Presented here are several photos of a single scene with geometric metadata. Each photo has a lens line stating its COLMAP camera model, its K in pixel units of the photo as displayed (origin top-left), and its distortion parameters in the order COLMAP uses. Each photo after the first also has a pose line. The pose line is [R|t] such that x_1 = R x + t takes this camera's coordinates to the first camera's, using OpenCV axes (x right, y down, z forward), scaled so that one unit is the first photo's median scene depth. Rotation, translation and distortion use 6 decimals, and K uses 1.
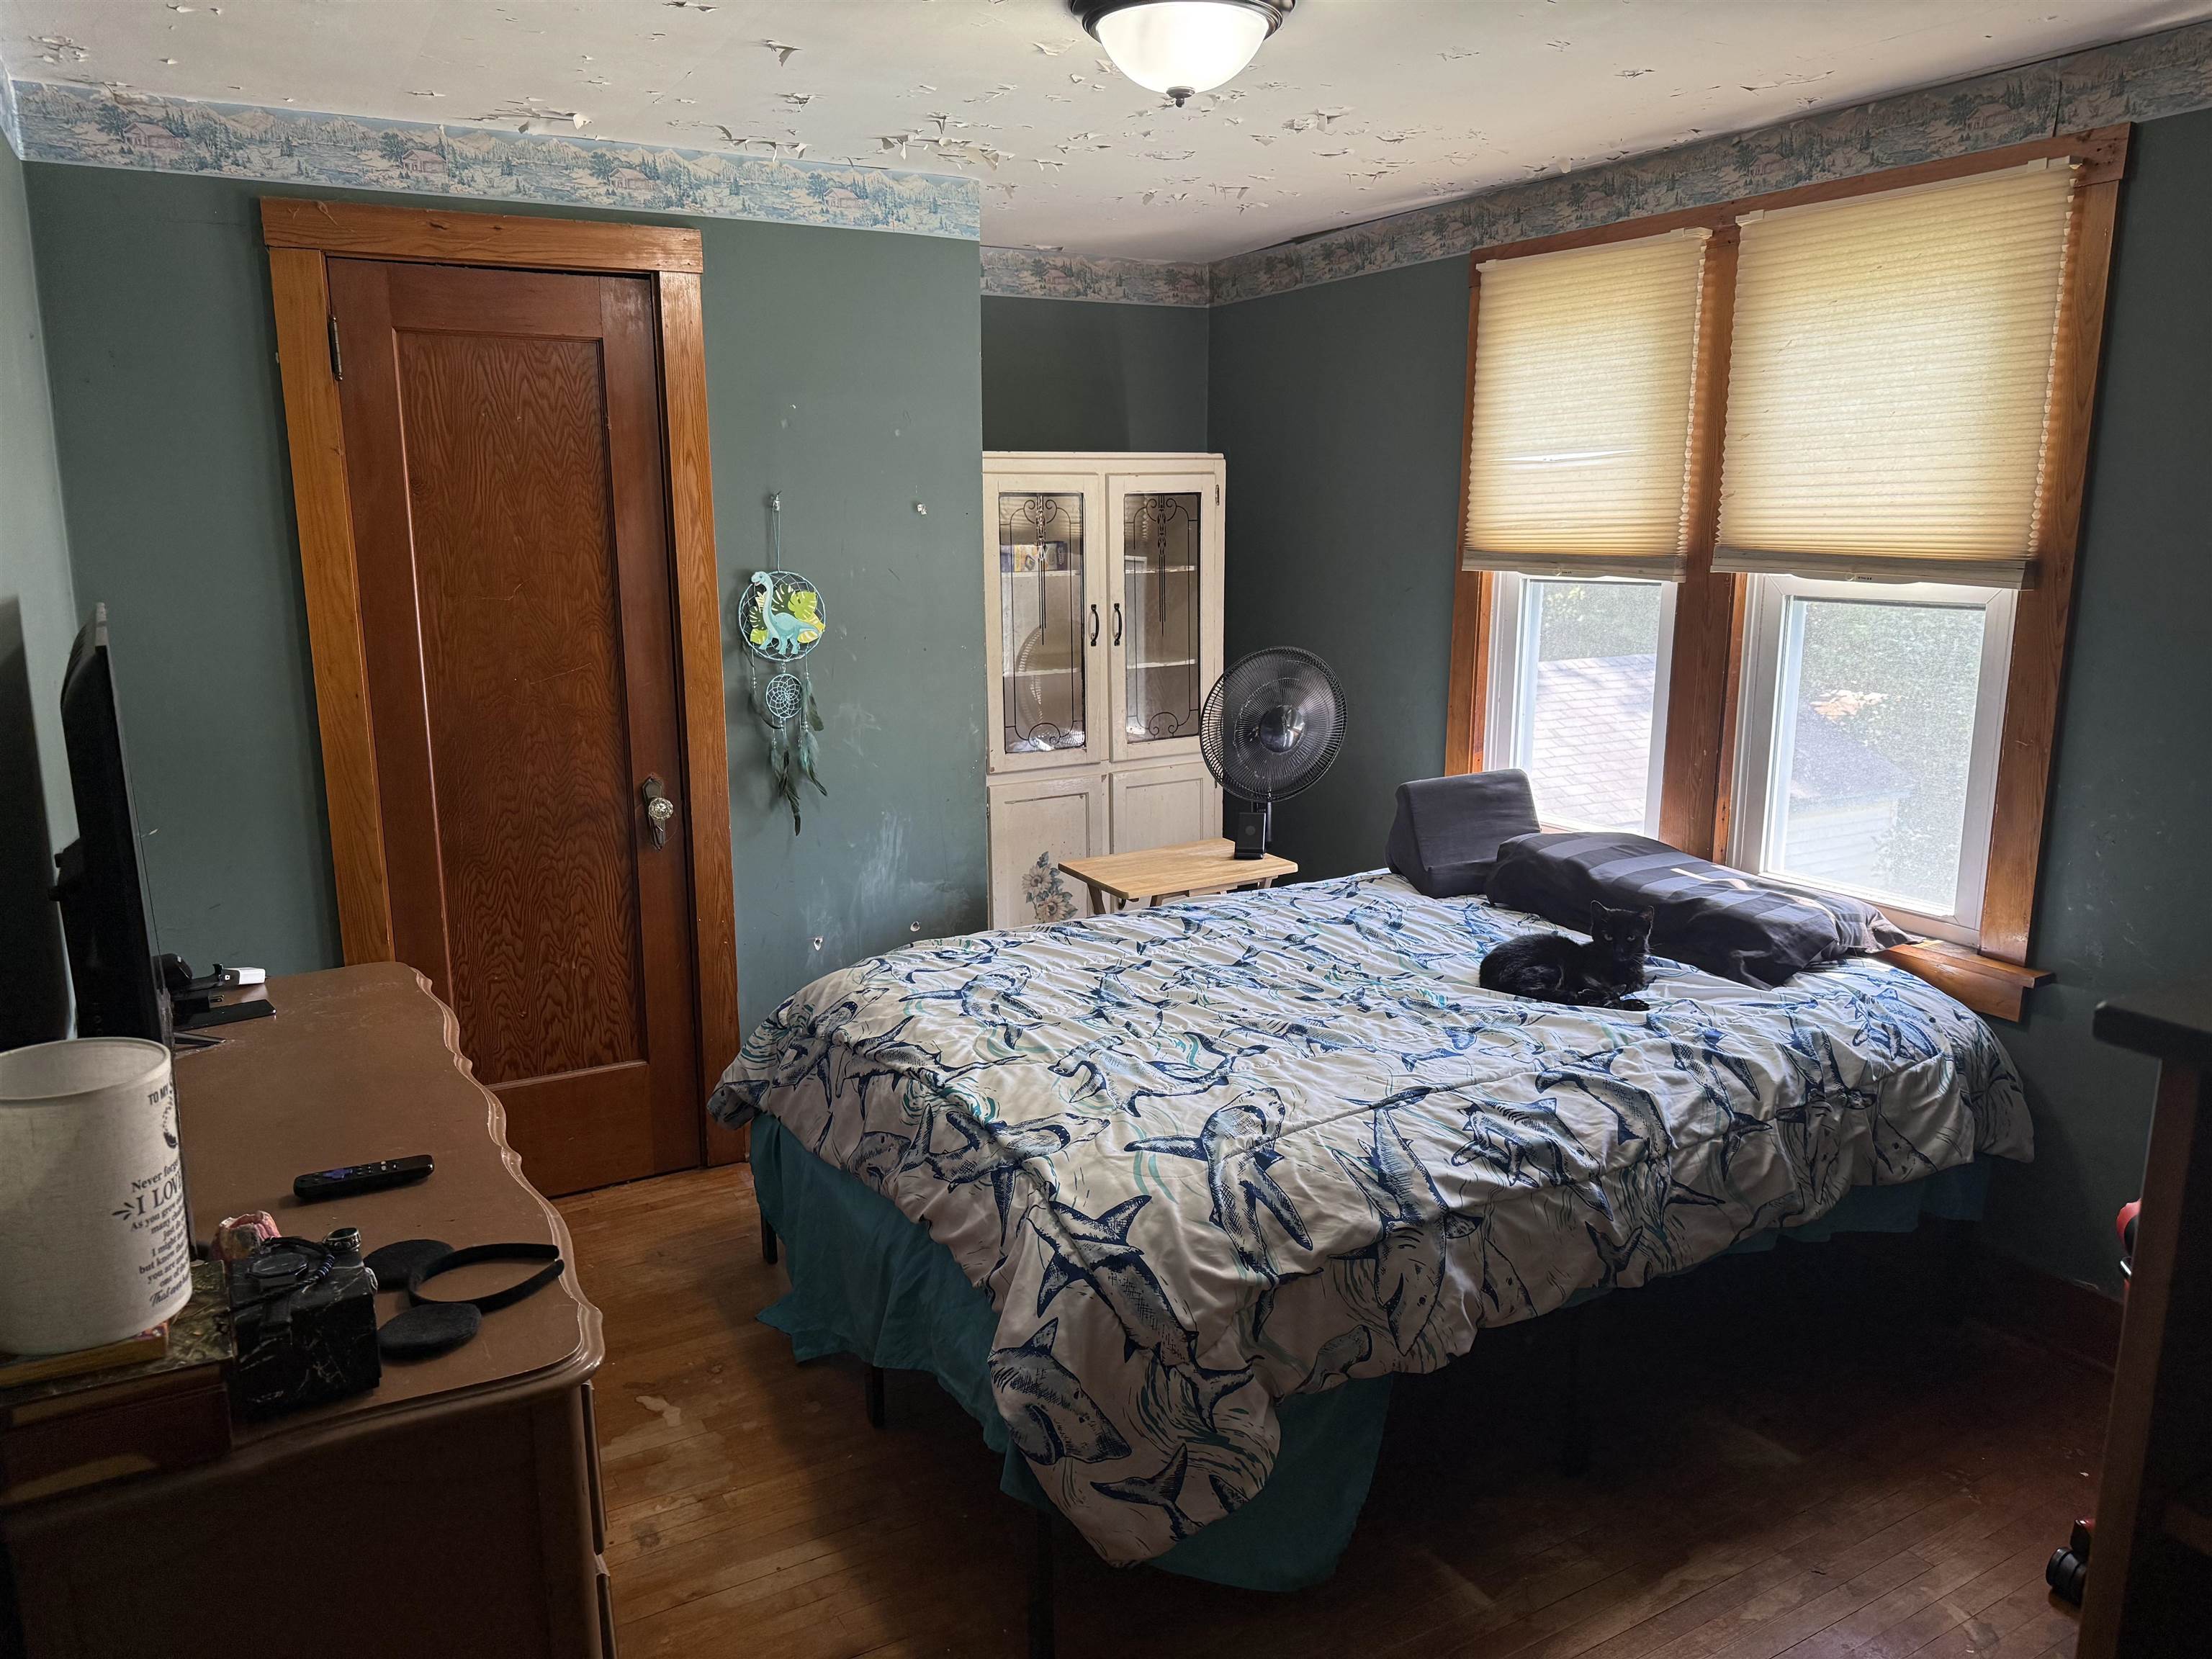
lens RADIAL K [[1531.5, 0, 1118.3], [0, 1531.5, 835.8], [0, 0, 1]] dist [0.114113, -0.154900]
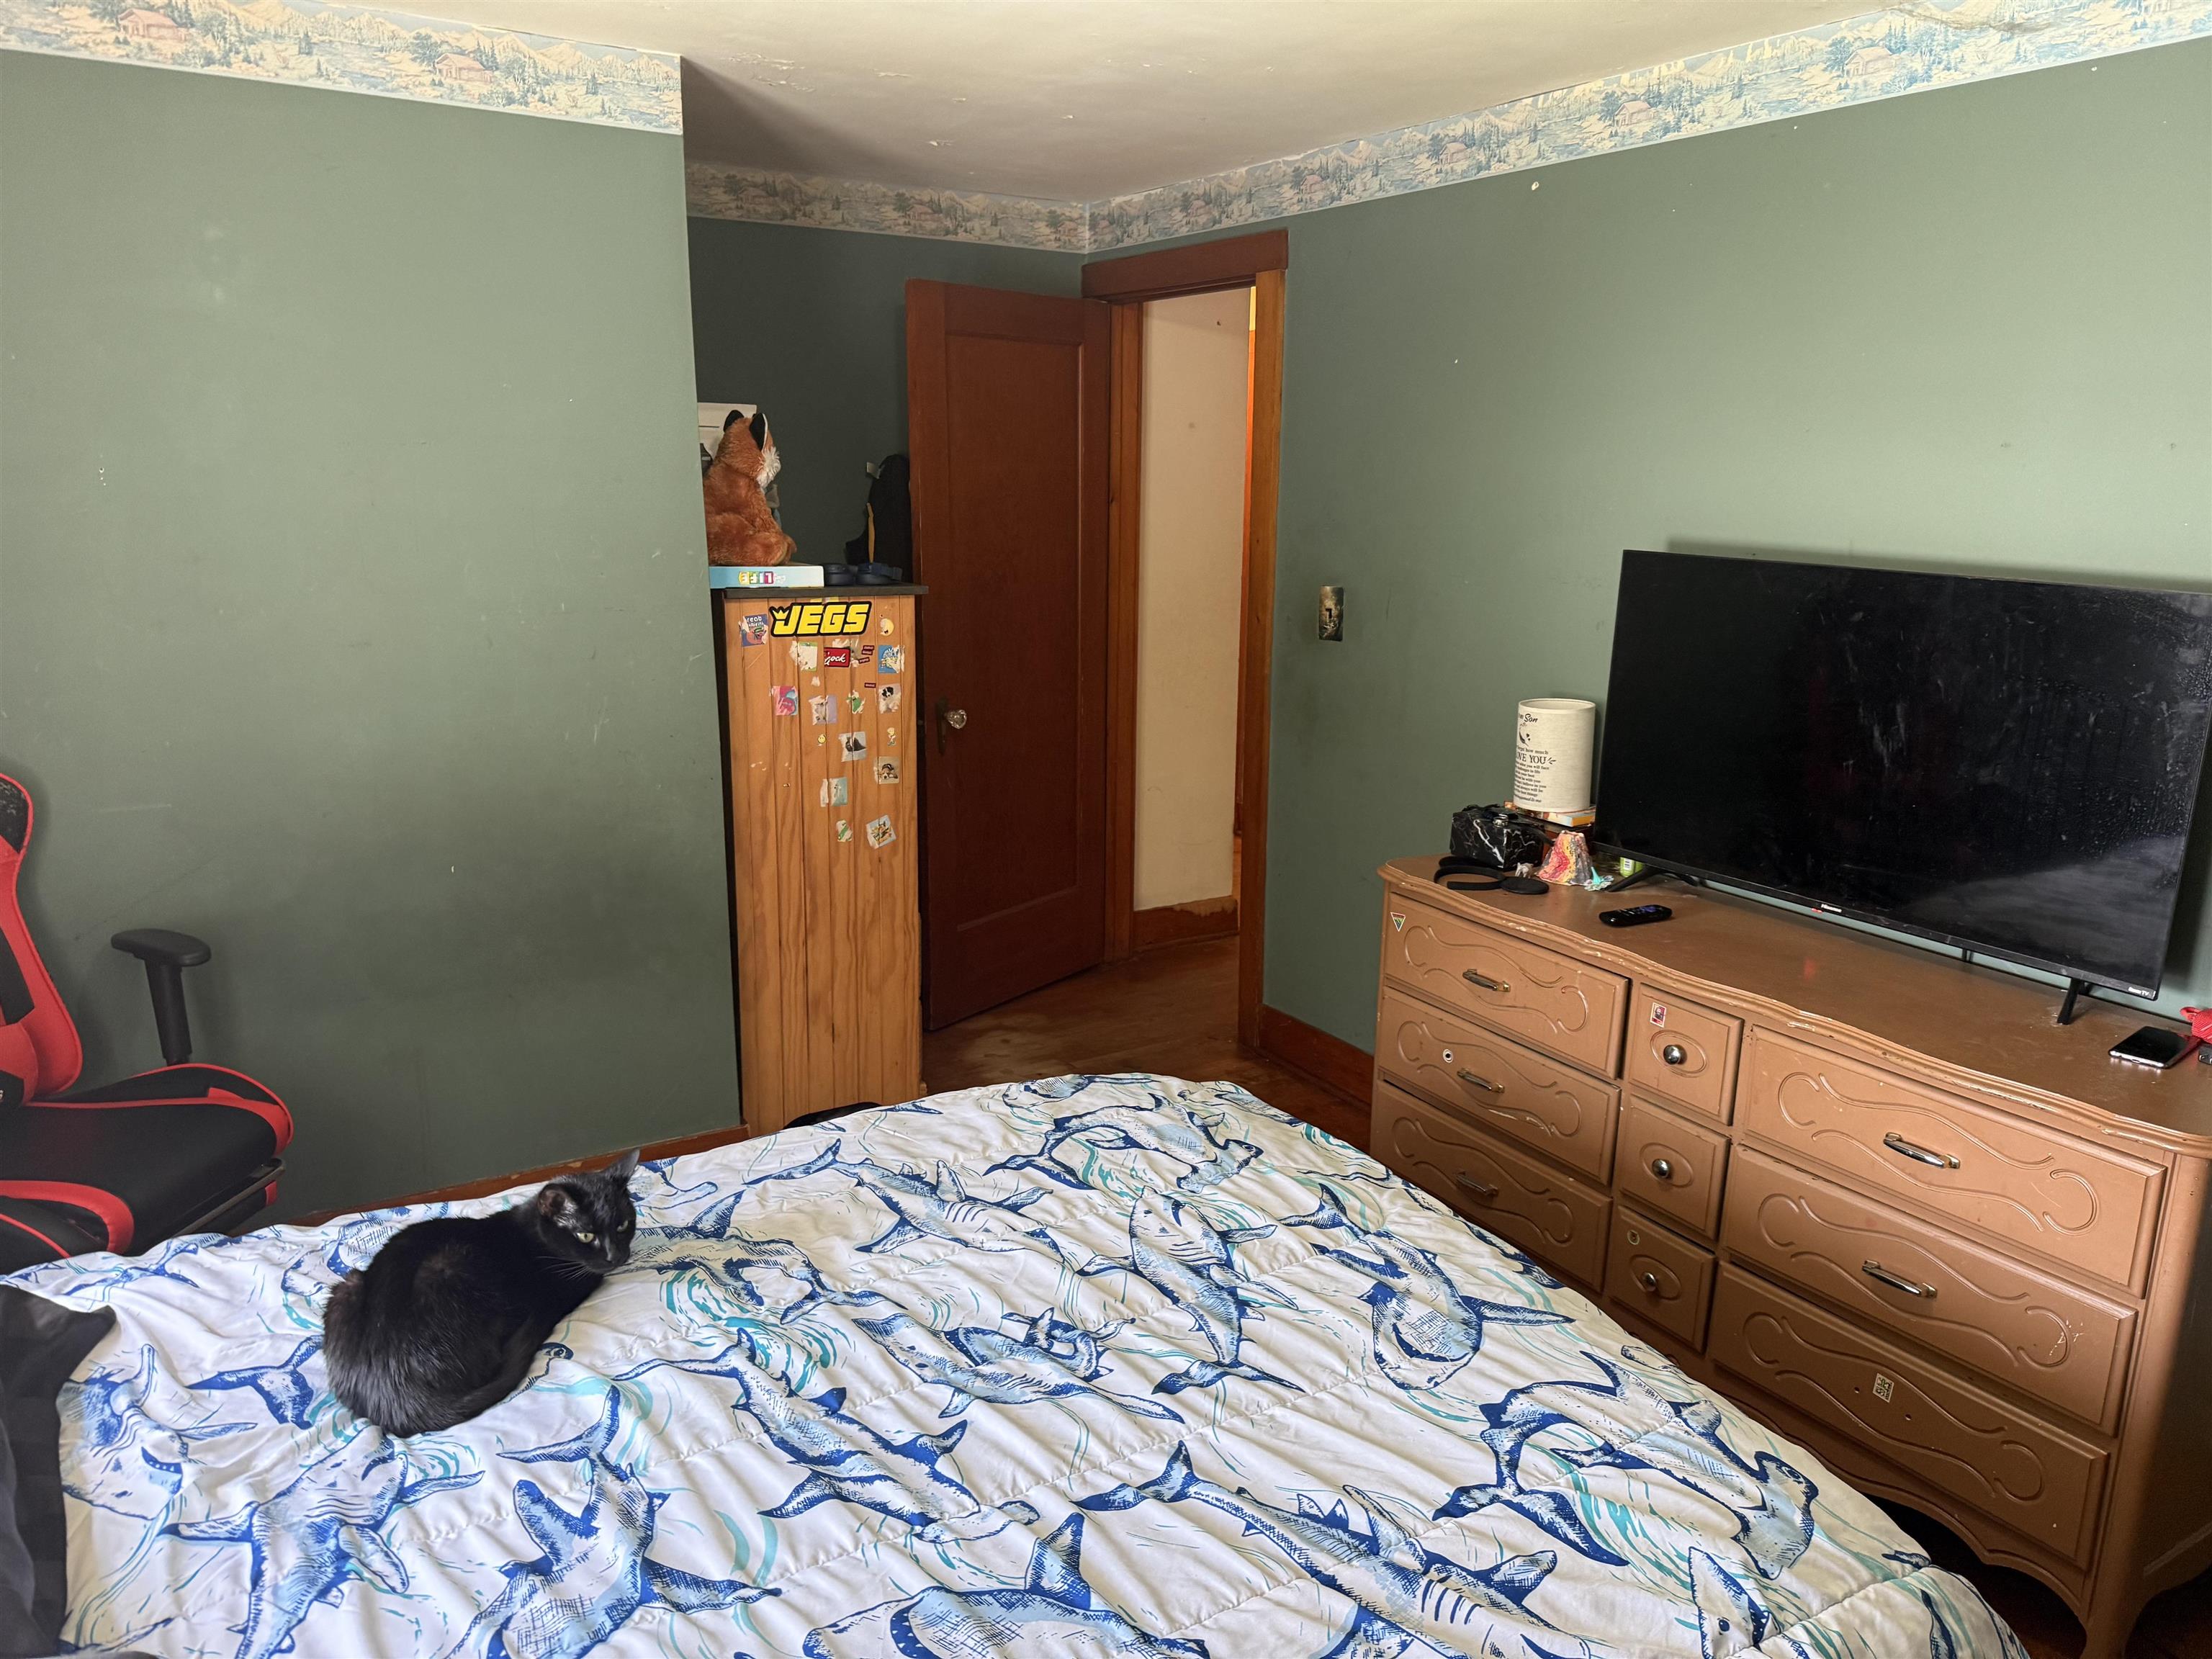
lens RADIAL K [[1579.7, 0, 1106.0], [0, 1579.7, 829.5], [0, 0, 1]] dist [0.029376, 0.000552]
pose [[-0.999317, -0.001676, -0.036923, 0.052040], [-0.017136, 0.906122, 0.422668, -0.273011], [0.032748, 0.423012, -0.905532, 1.236875]]
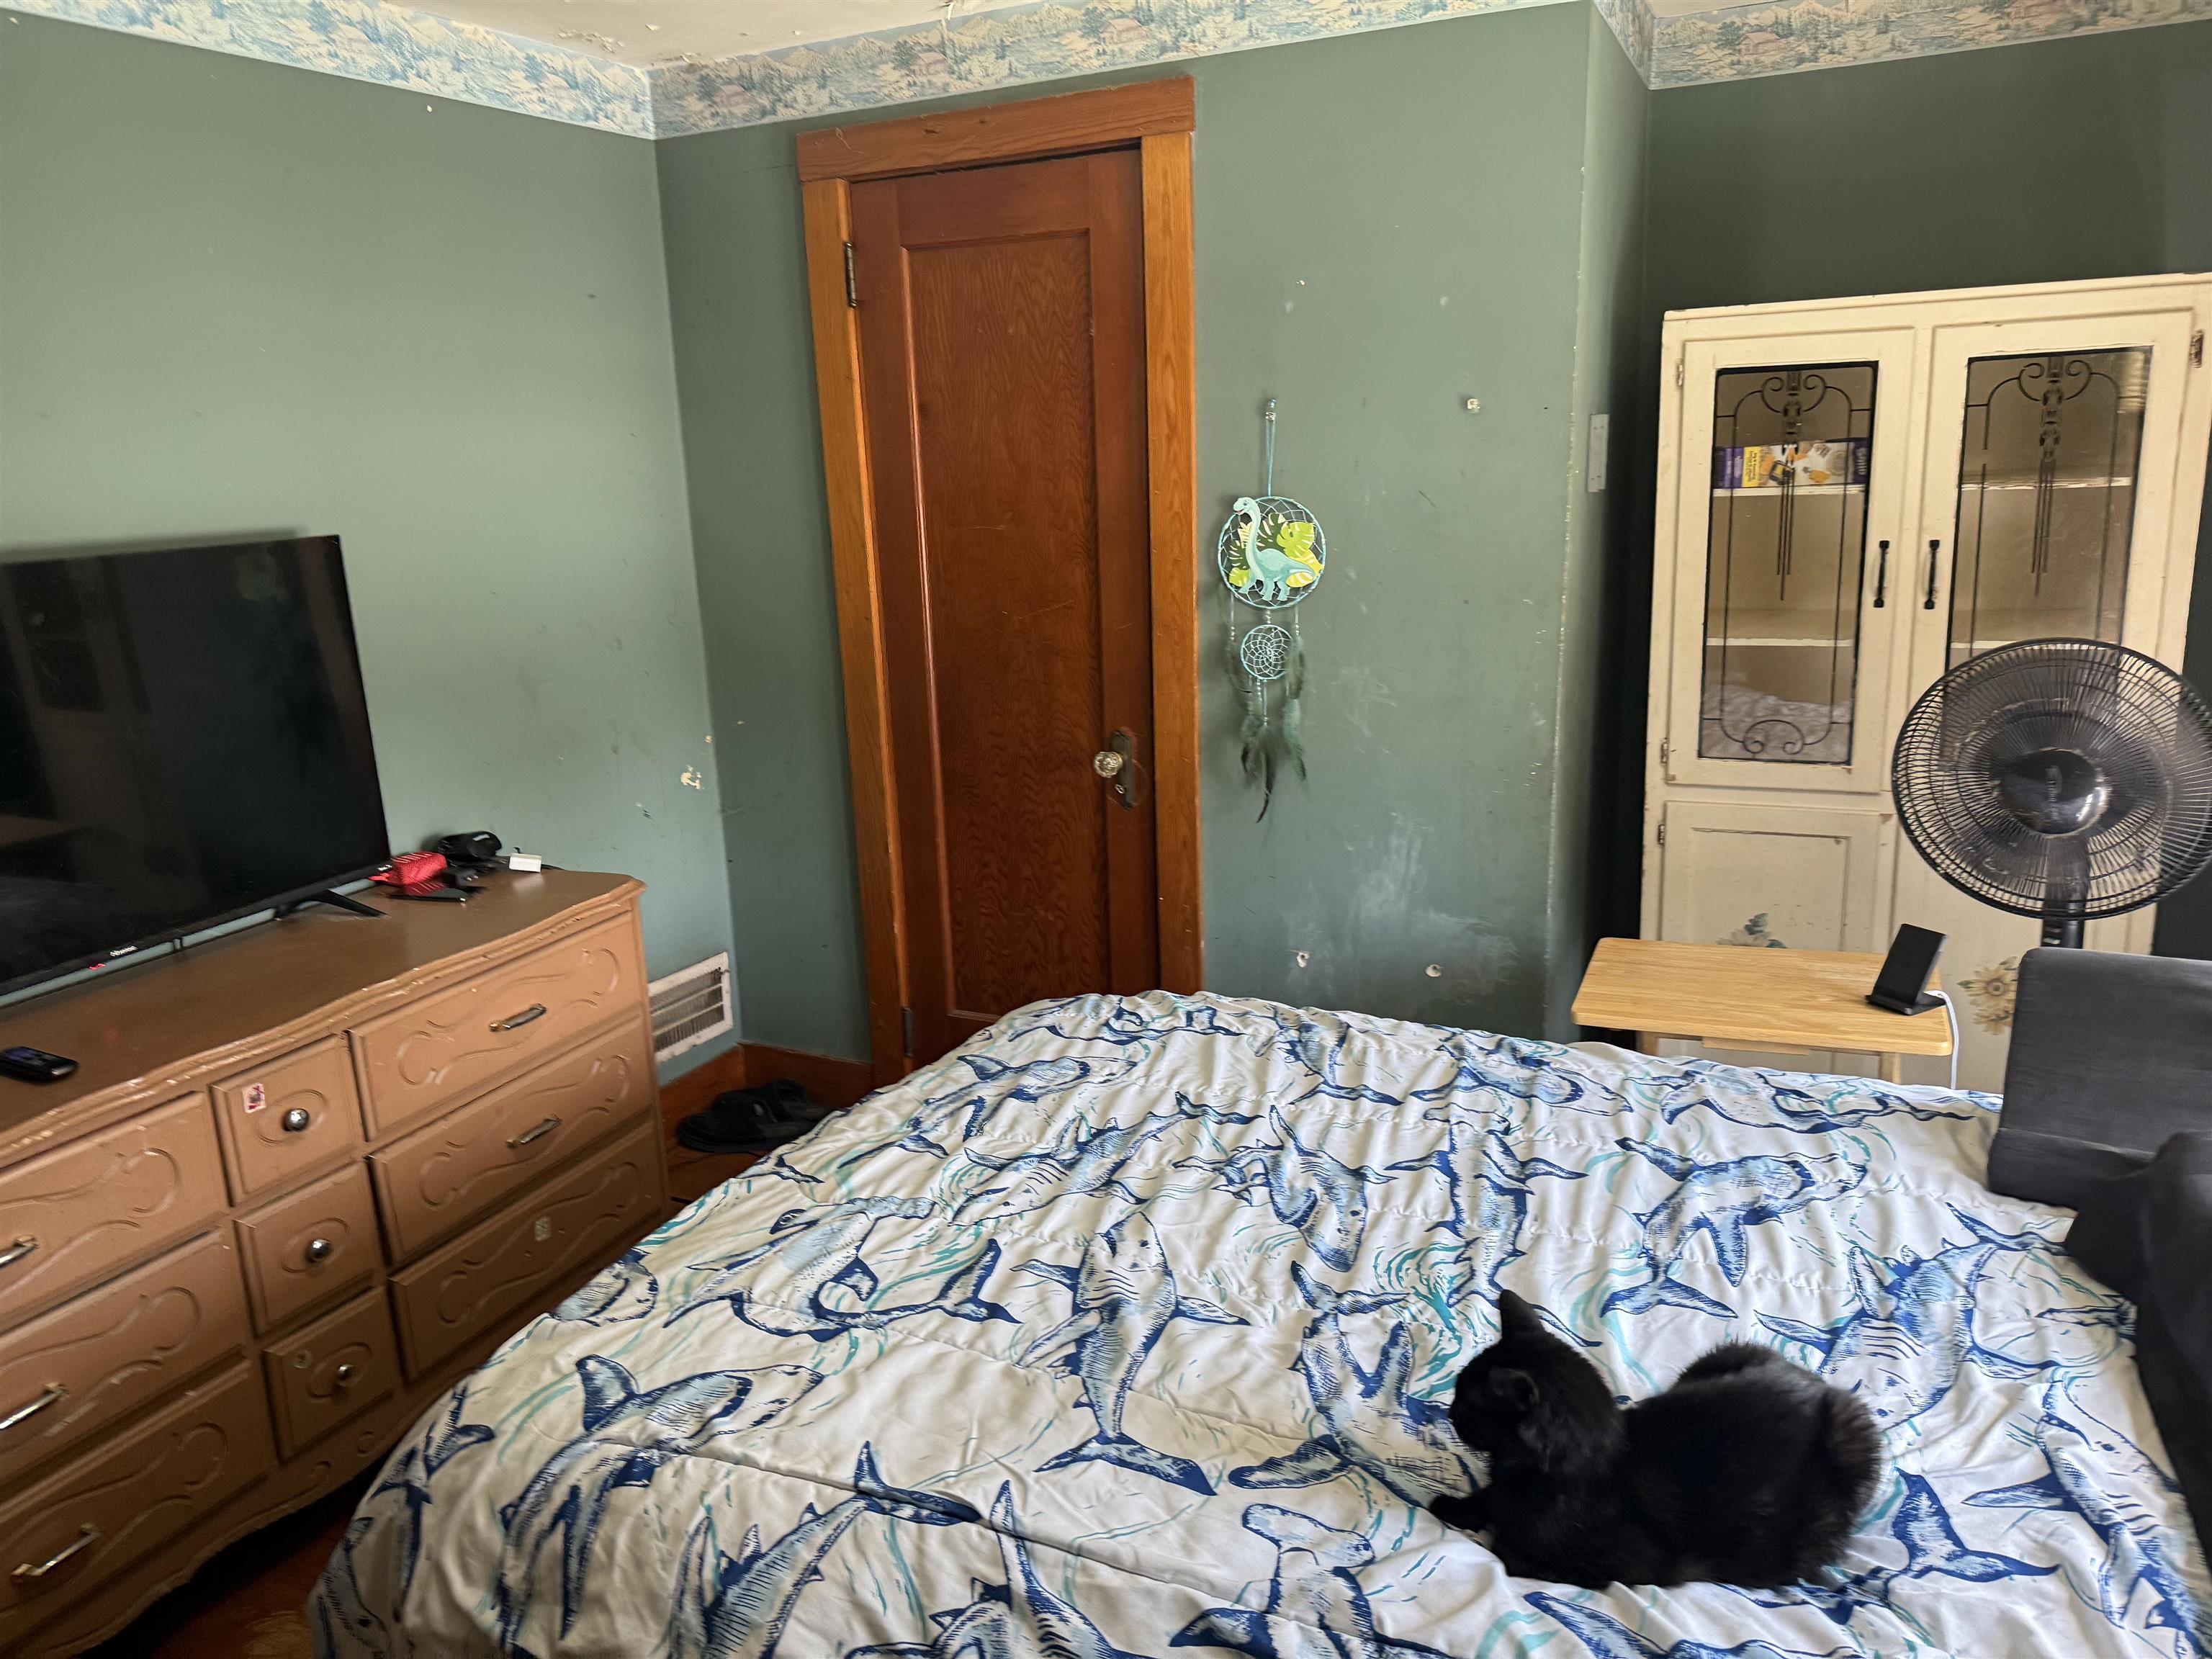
lens RADIAL K [[1545.8, 0, 1071.1], [0, 1545.8, 839.3], [0, 0, 1]] dist [0.069632, -0.083674]
pose [[0.570911, 0.193592, -0.797861, 0.427505], [-0.129207, 0.980878, 0.145545, -0.108368], [0.810781, 0.019995, 0.585008, 0.482729]]
